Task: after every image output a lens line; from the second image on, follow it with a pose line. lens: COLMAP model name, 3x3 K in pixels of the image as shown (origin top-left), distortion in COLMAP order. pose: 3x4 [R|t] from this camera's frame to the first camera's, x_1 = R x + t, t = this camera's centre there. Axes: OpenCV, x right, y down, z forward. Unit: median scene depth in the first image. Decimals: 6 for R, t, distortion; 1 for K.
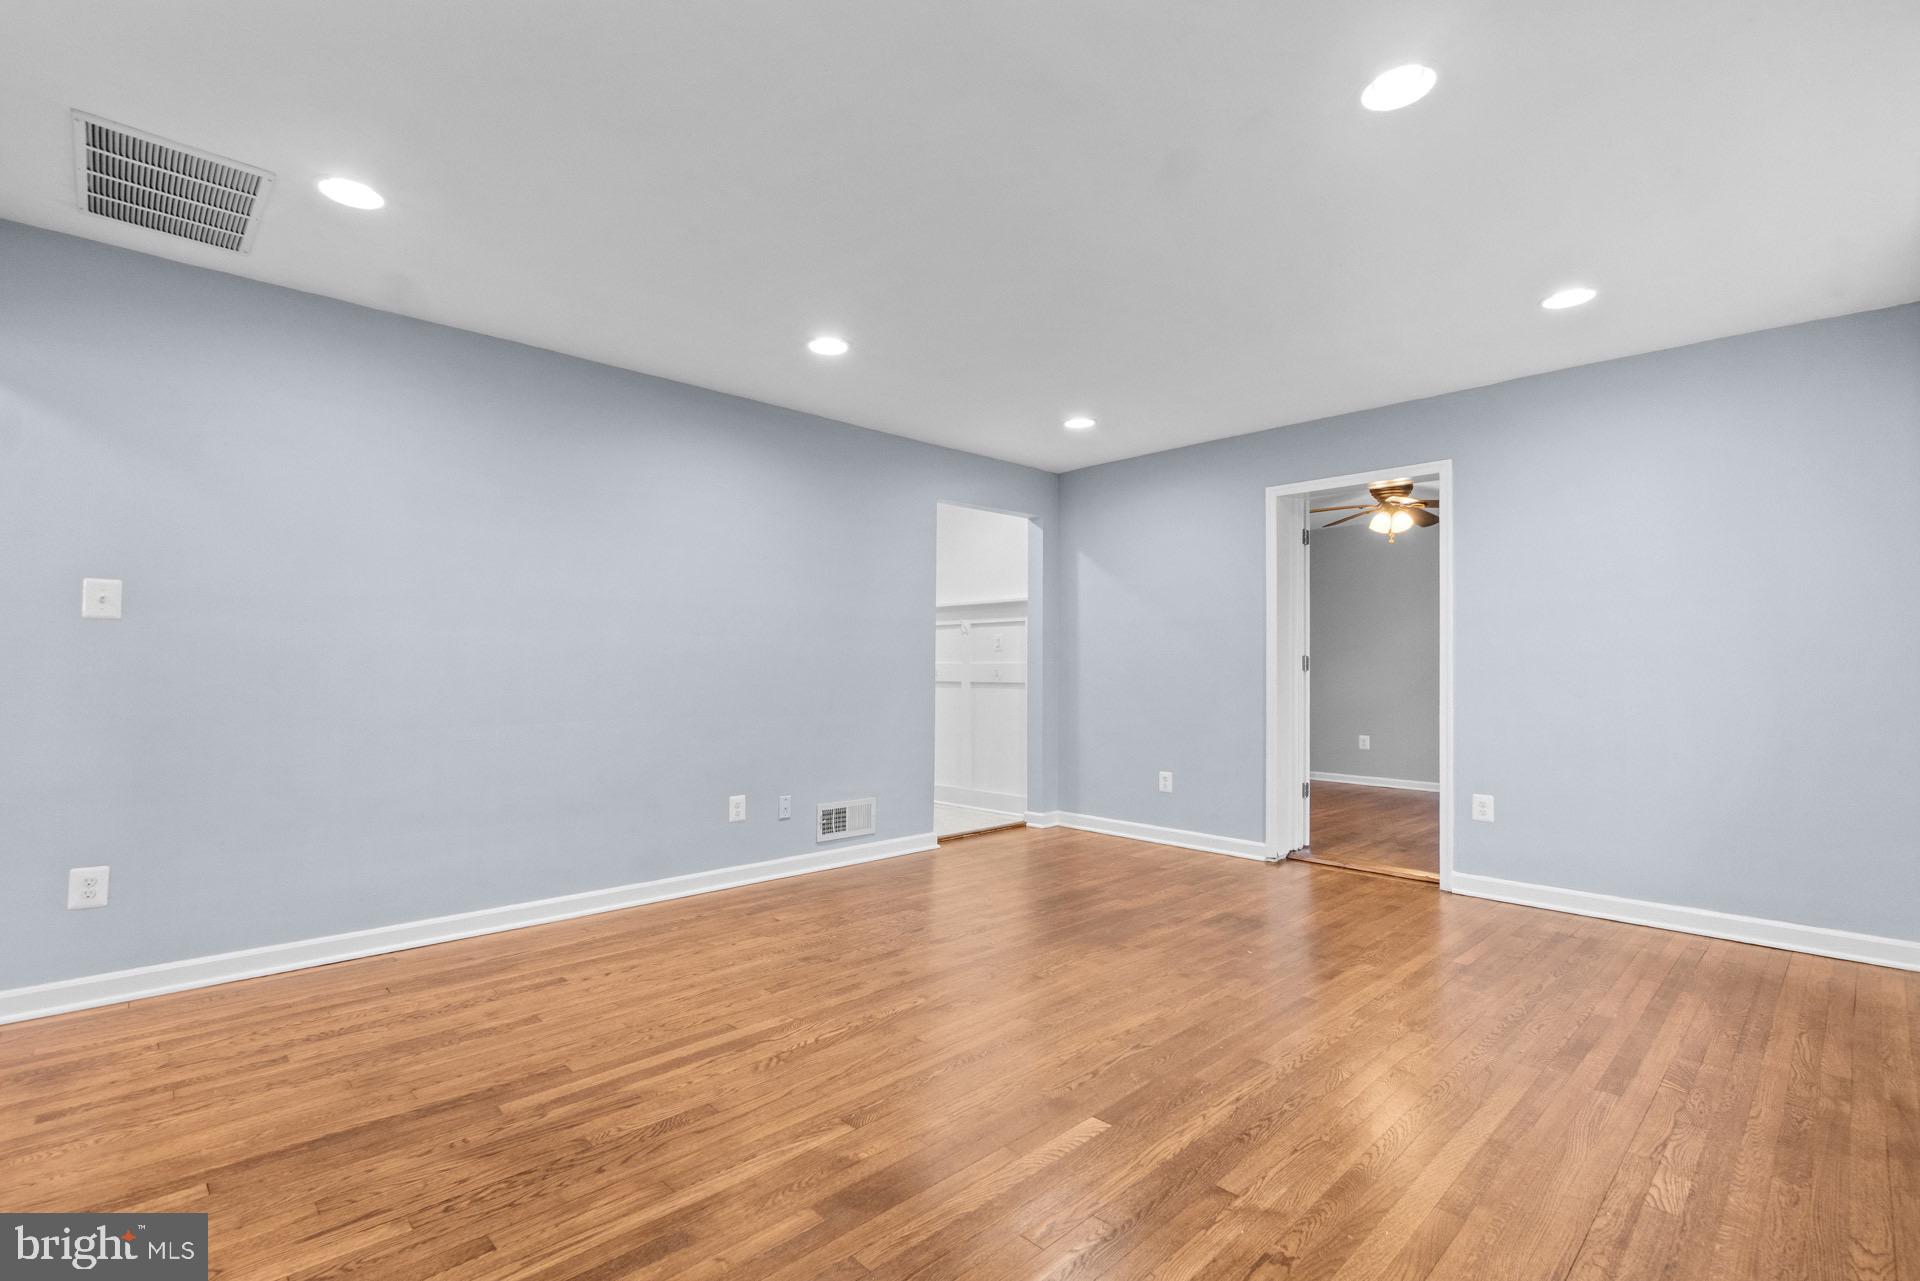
lens RADIAL K [[860.3, 0, 941.5], [0, 860.3, 646.1], [0, 0, 1]] dist [-0.001665, 0.000490]
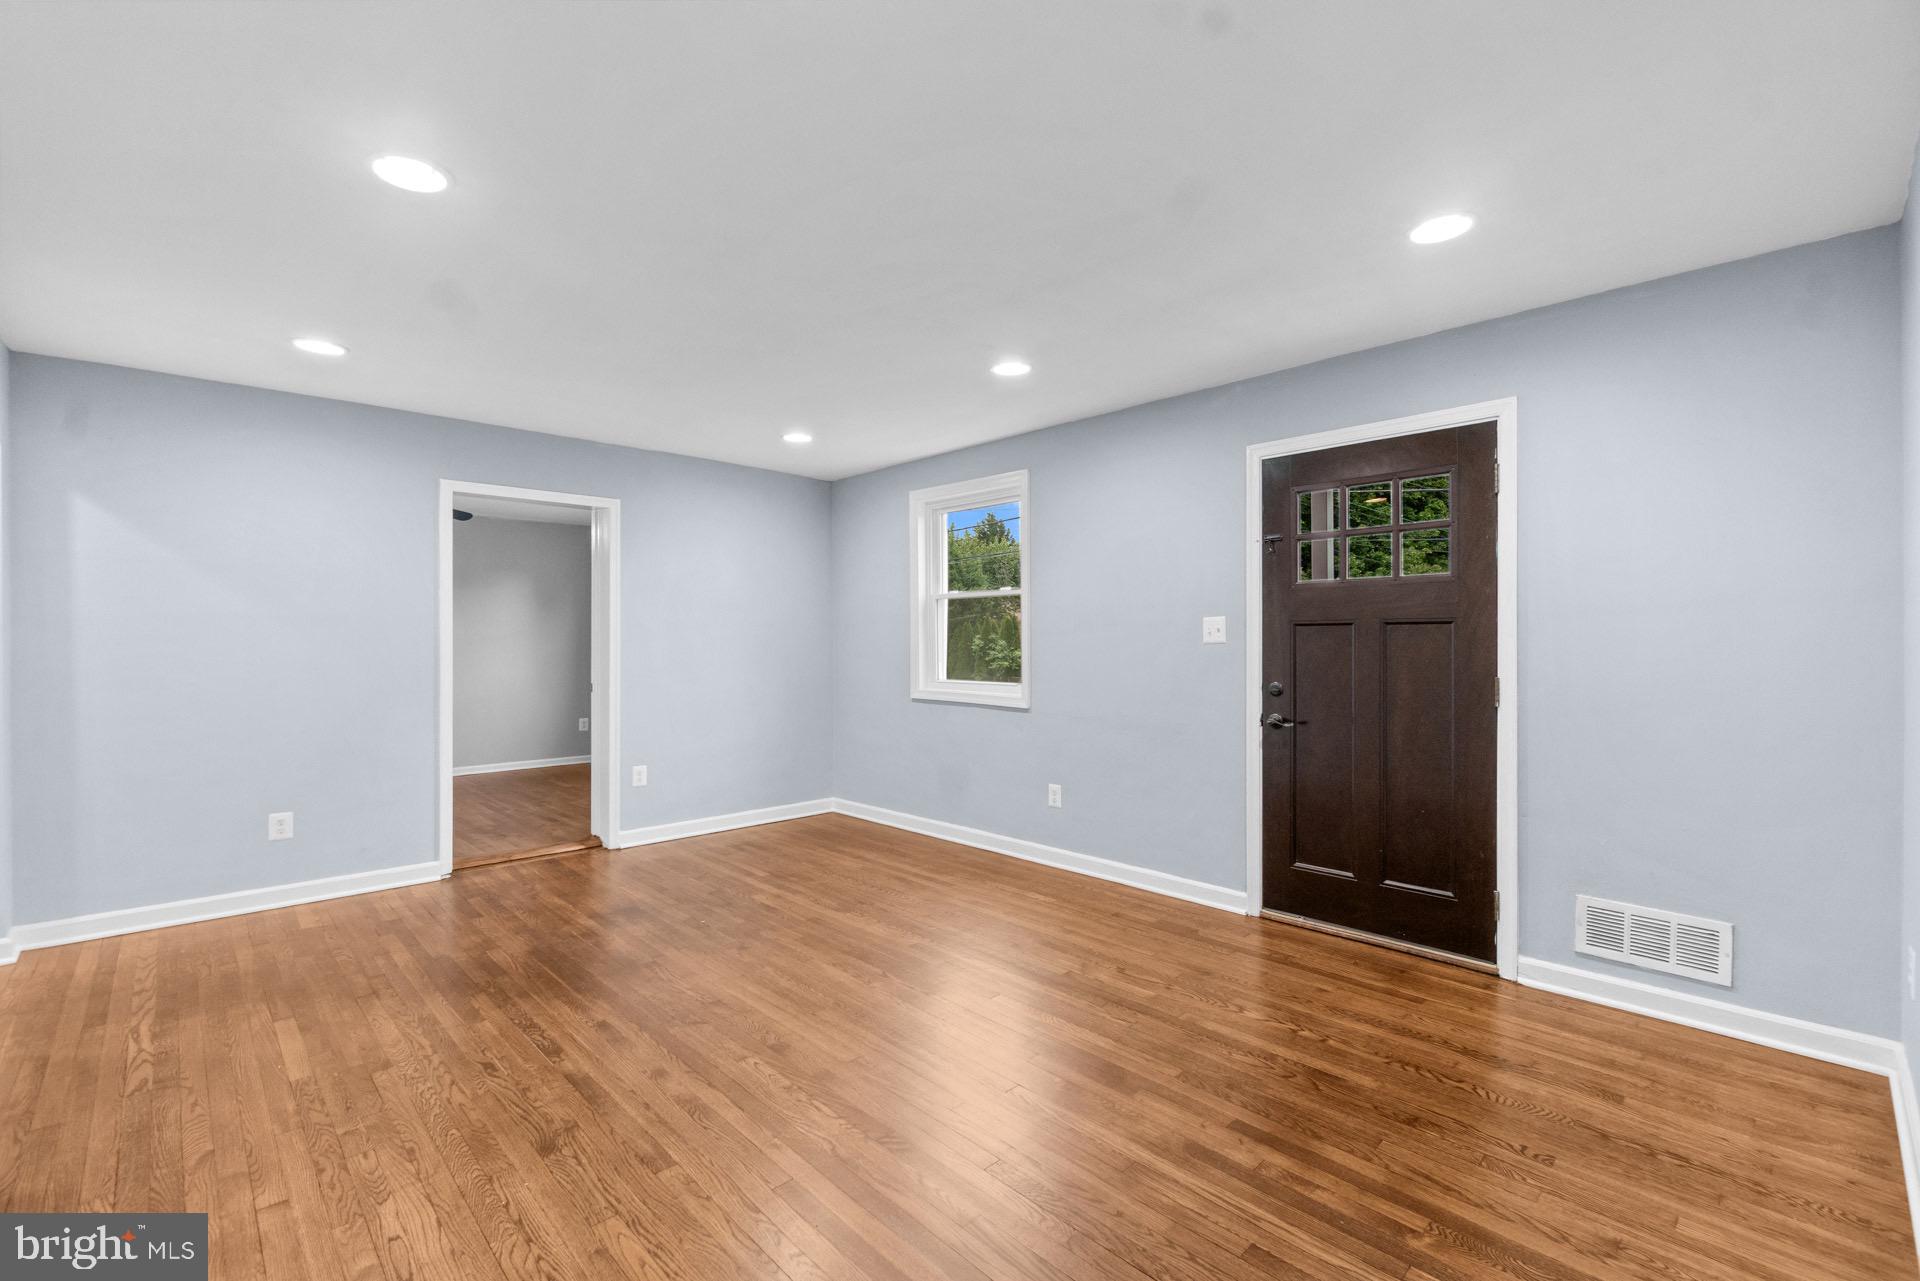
lens RADIAL K [[860.3, 0, 940.8], [0, 860.3, 643.7], [0, 0, 1]] dist [-0.001665, 0.000490]
pose [[0.000269, -0.006363, 0.999980, -0.891410], [-0.023388, 0.999706, 0.006368, -0.033696], [-0.999726, -0.023389, 0.000120, 0.783894]]
